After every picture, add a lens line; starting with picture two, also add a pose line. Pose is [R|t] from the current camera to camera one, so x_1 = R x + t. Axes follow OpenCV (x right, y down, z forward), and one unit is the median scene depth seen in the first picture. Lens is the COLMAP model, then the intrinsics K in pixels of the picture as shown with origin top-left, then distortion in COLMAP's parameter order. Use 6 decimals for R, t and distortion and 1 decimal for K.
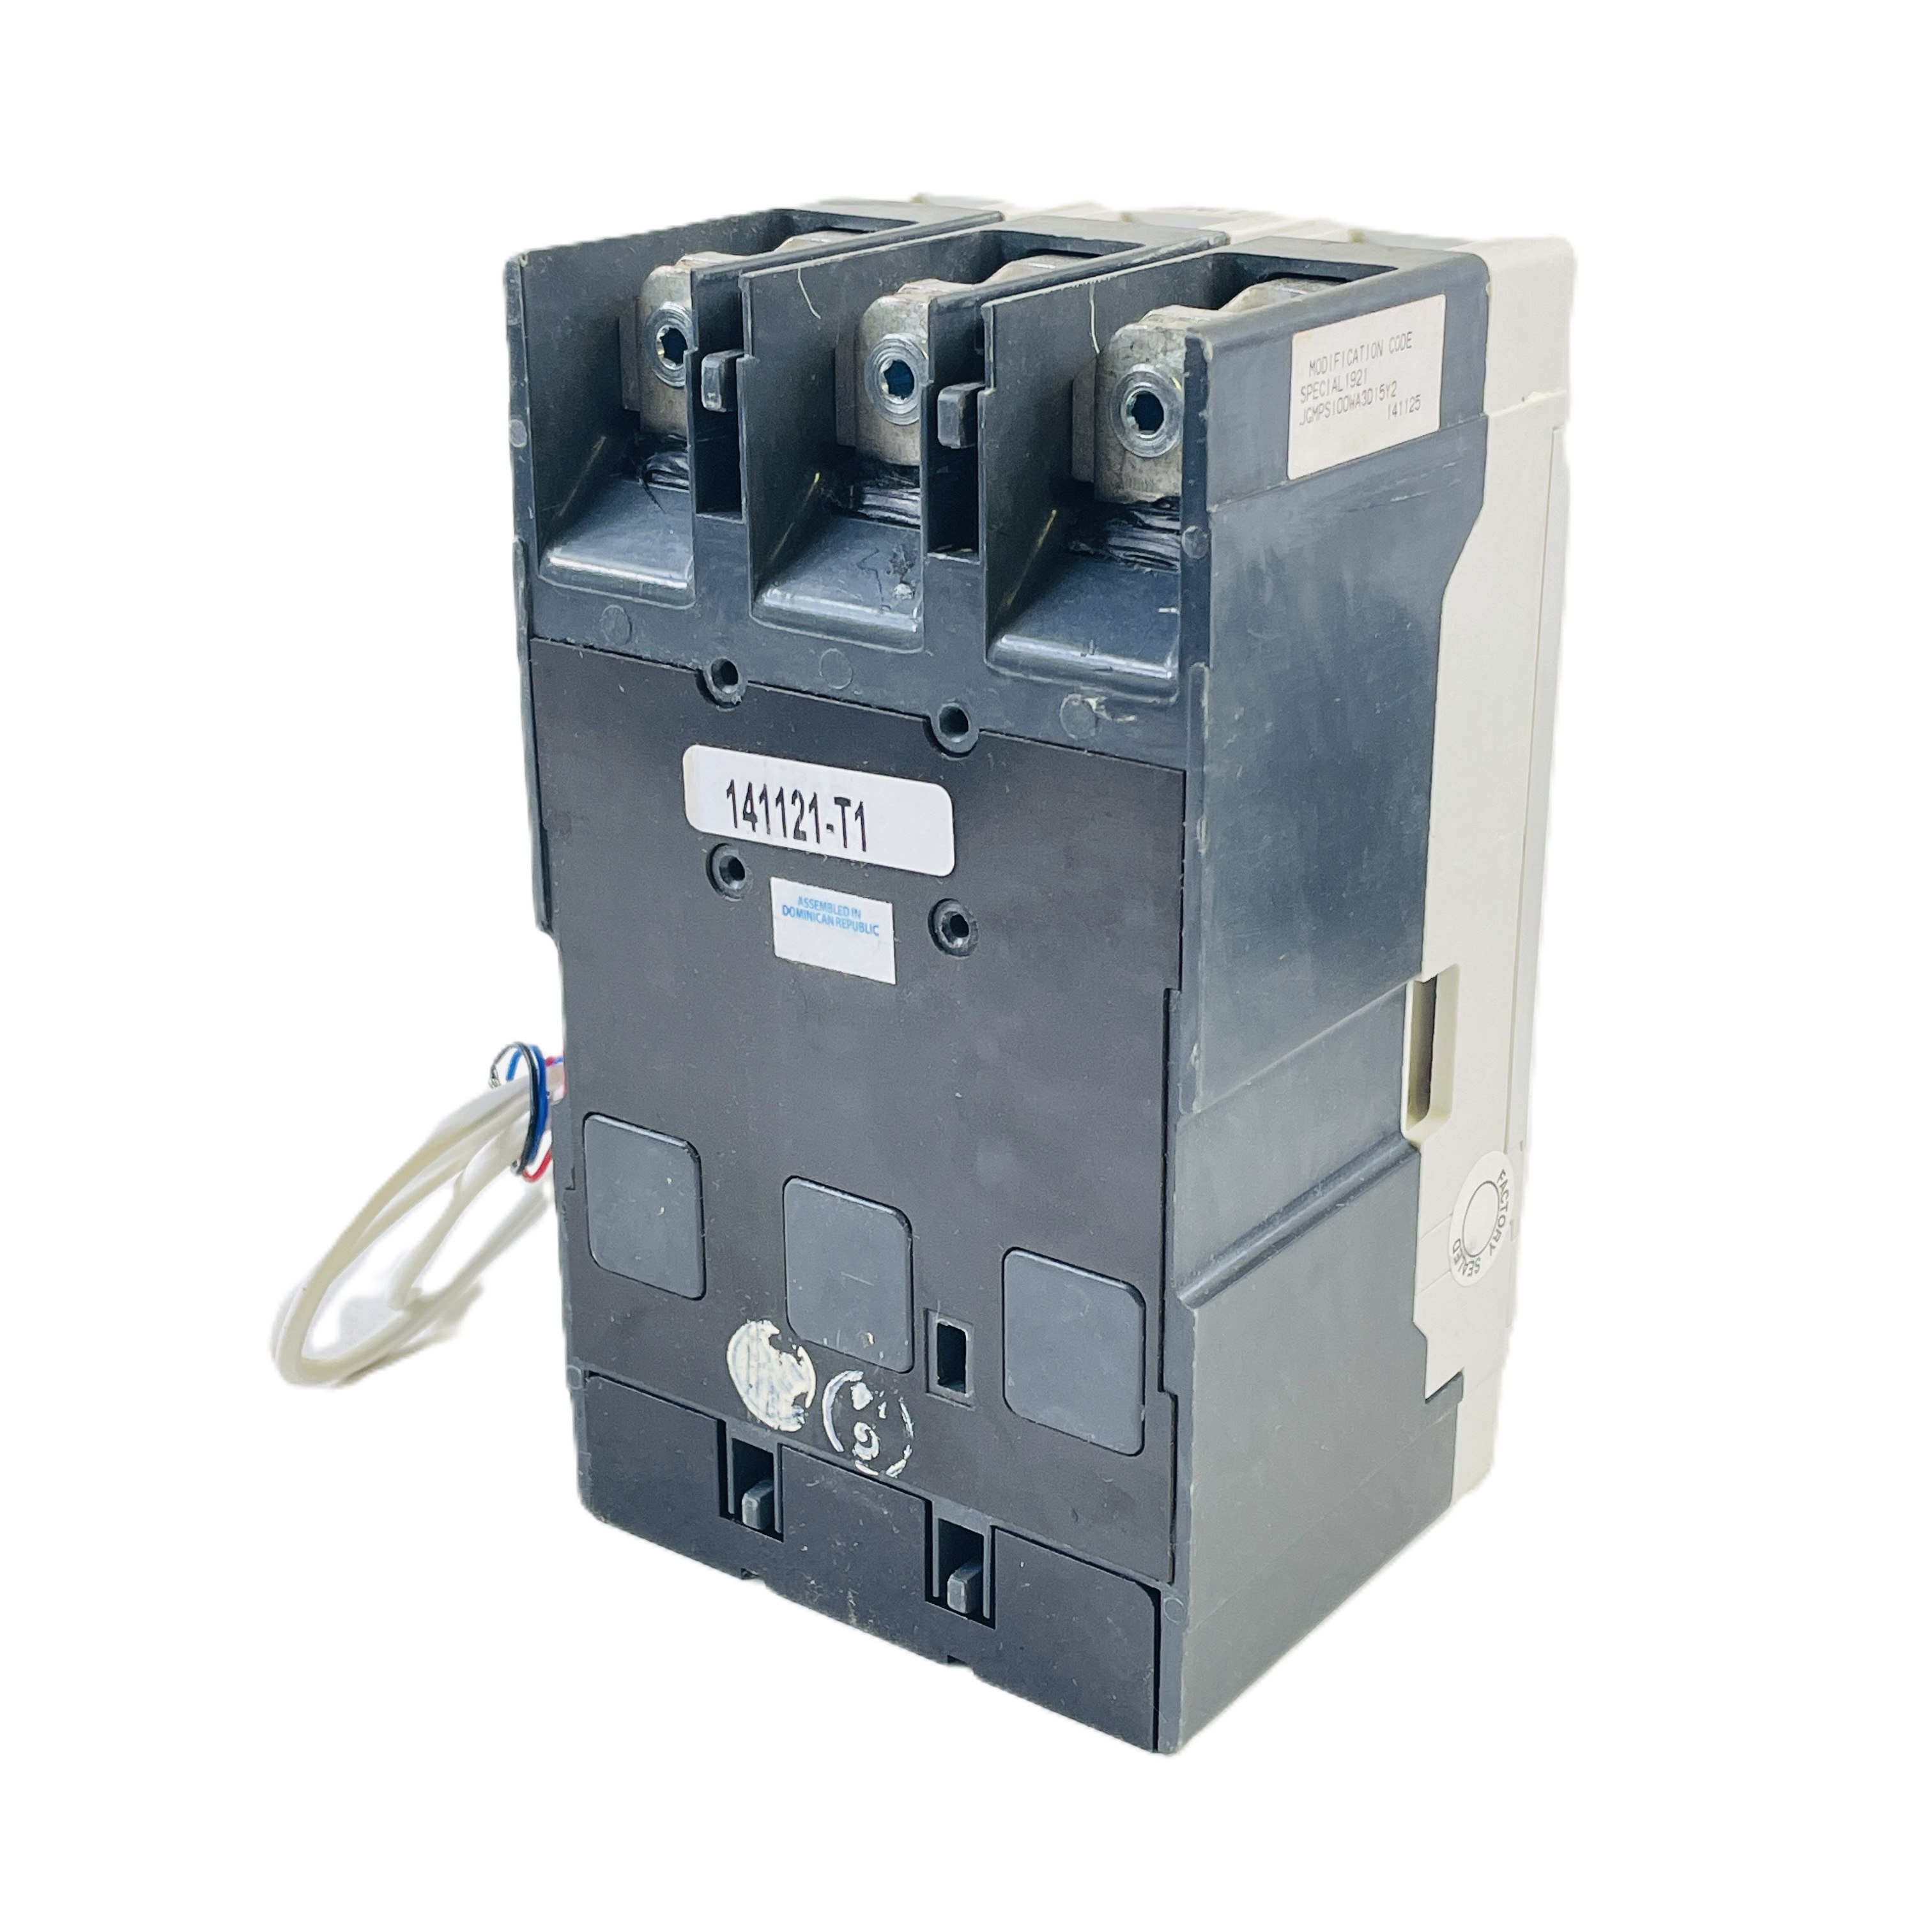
lens RADIAL K [[2989.0, 0, 965.5], [0, 2989.0, 966.8], [0, 0, 1]] dist [0.109485, 0.000000]
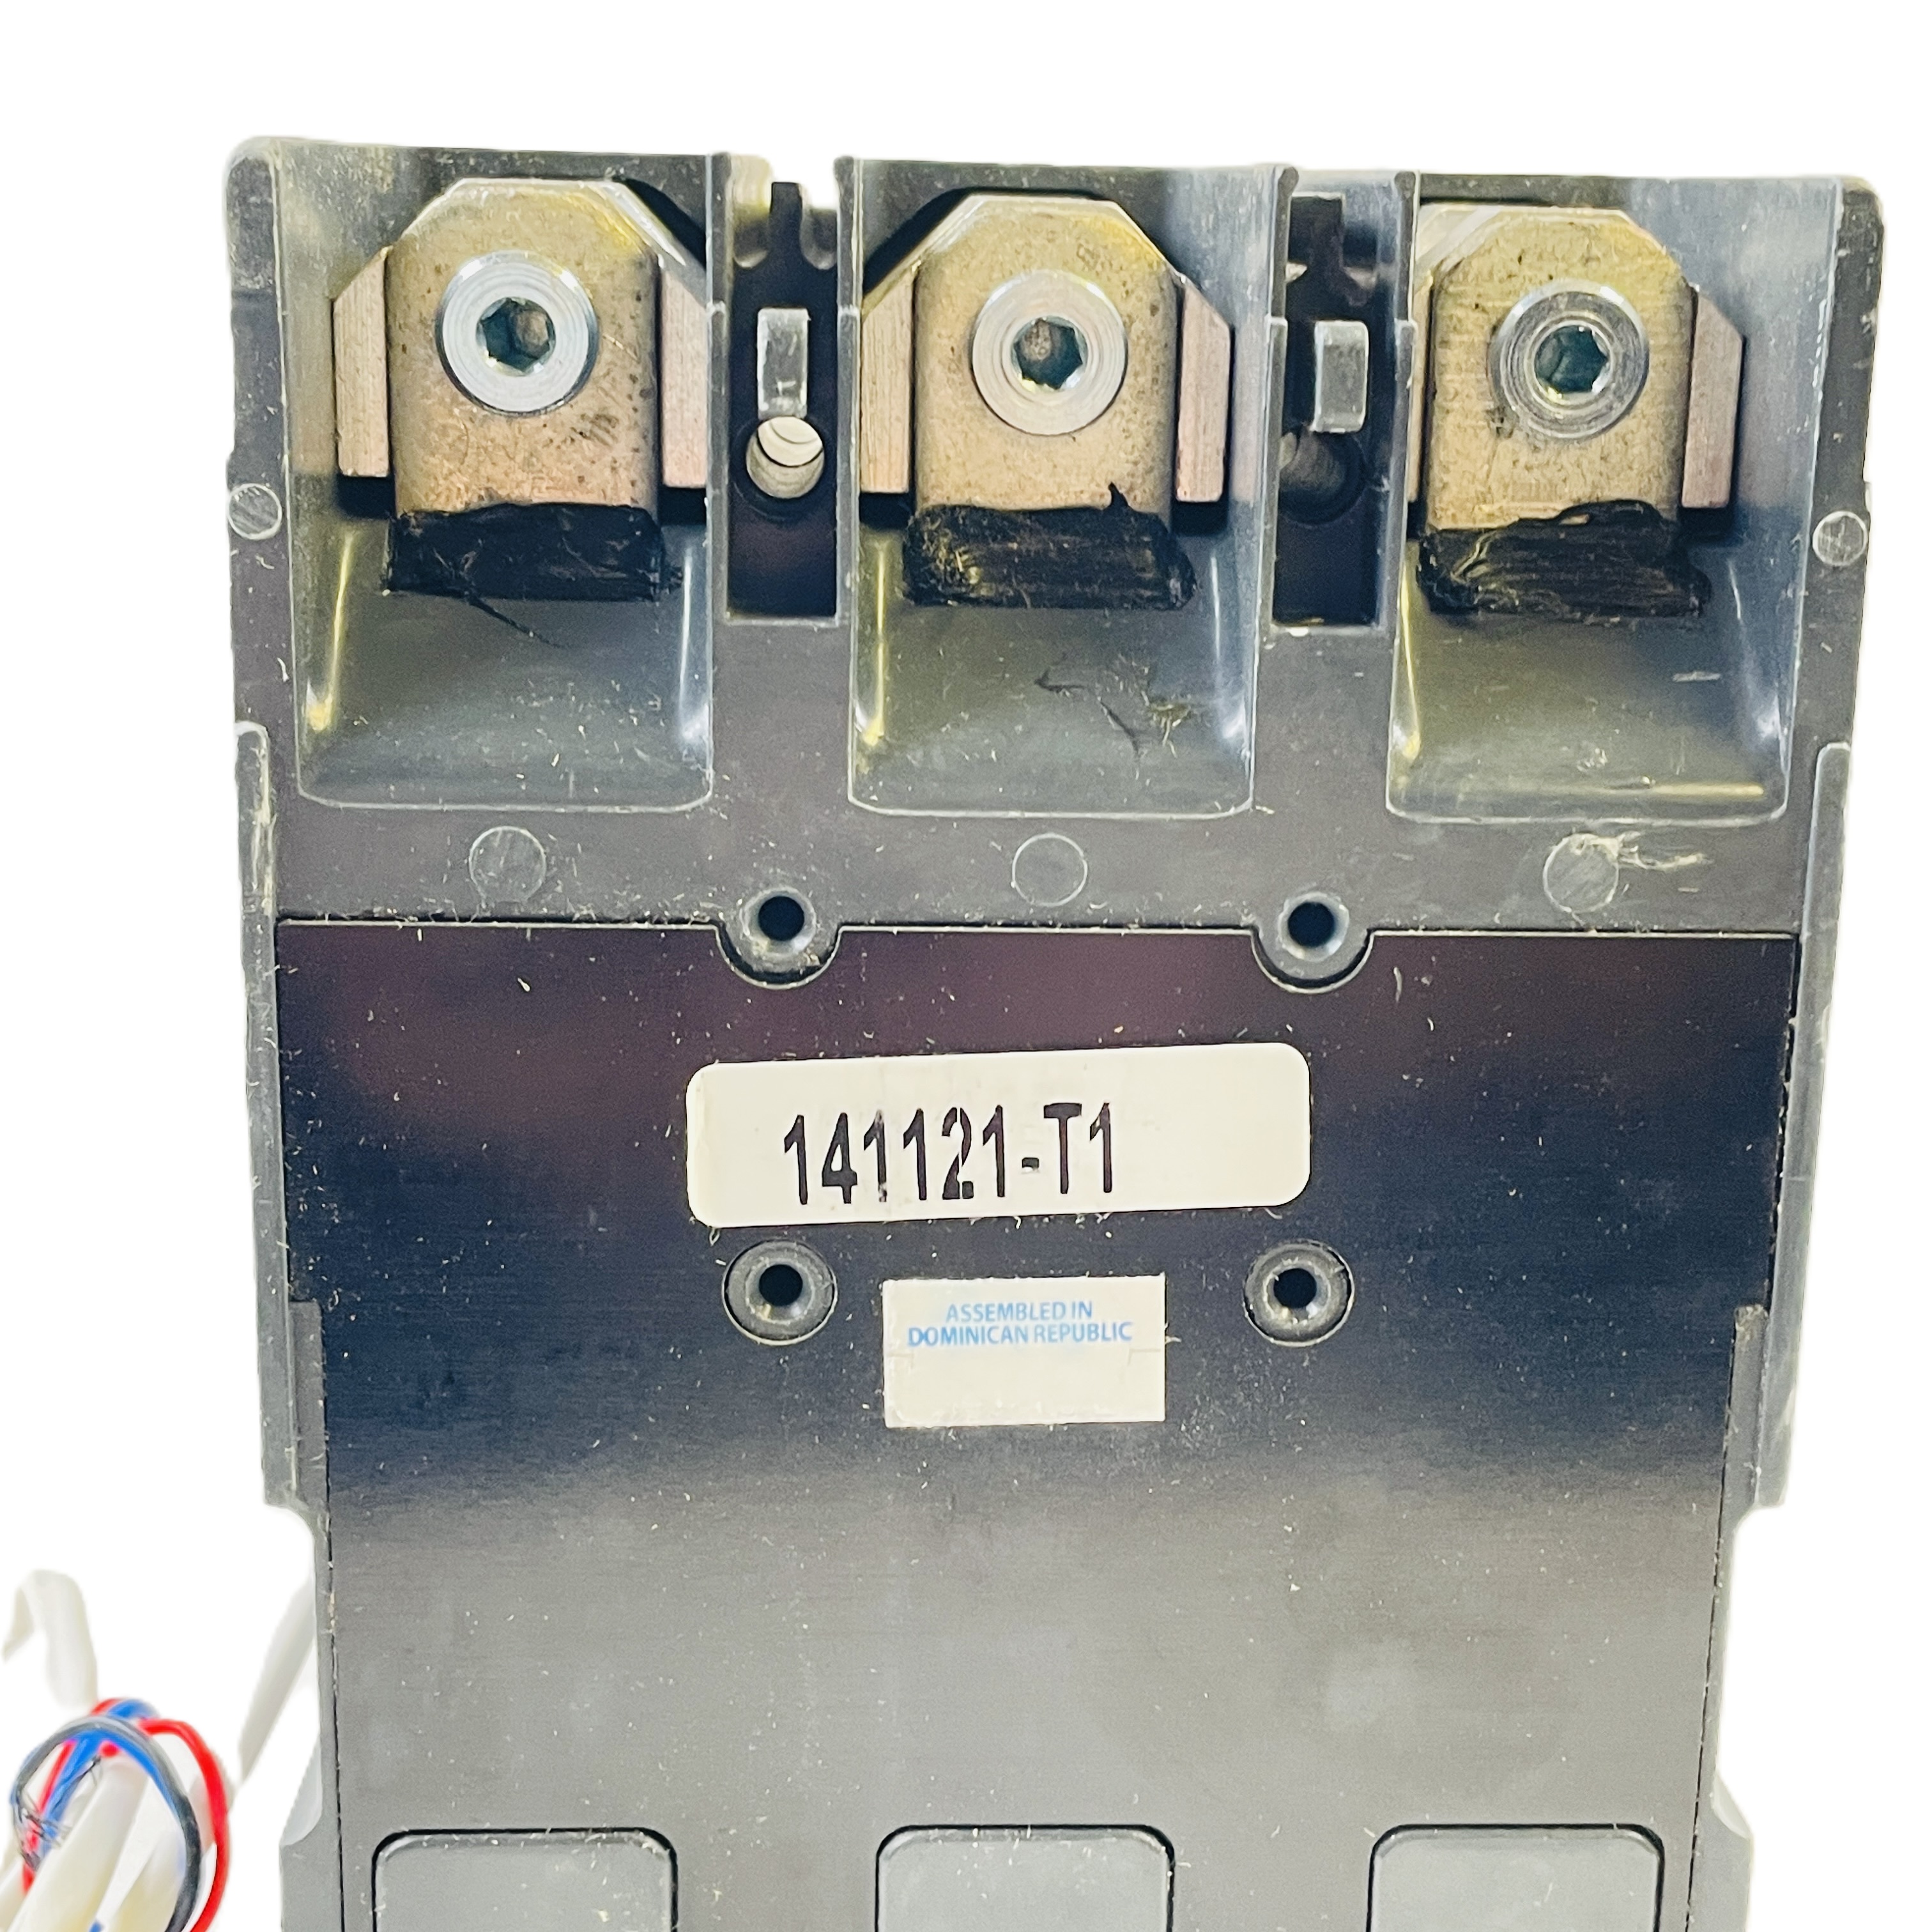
lens RADIAL K [[2989.0, 0, 966.0], [0, 2989.0, 965.2], [0, 0, 1]] dist [0.109485, 0.000000]
pose [[0.775327, -0.134502, 0.617071, -0.390385], [0.204942, 0.977768, -0.044380, -0.060611], [-0.597383, 0.160873, 0.785655, 0.575285]]
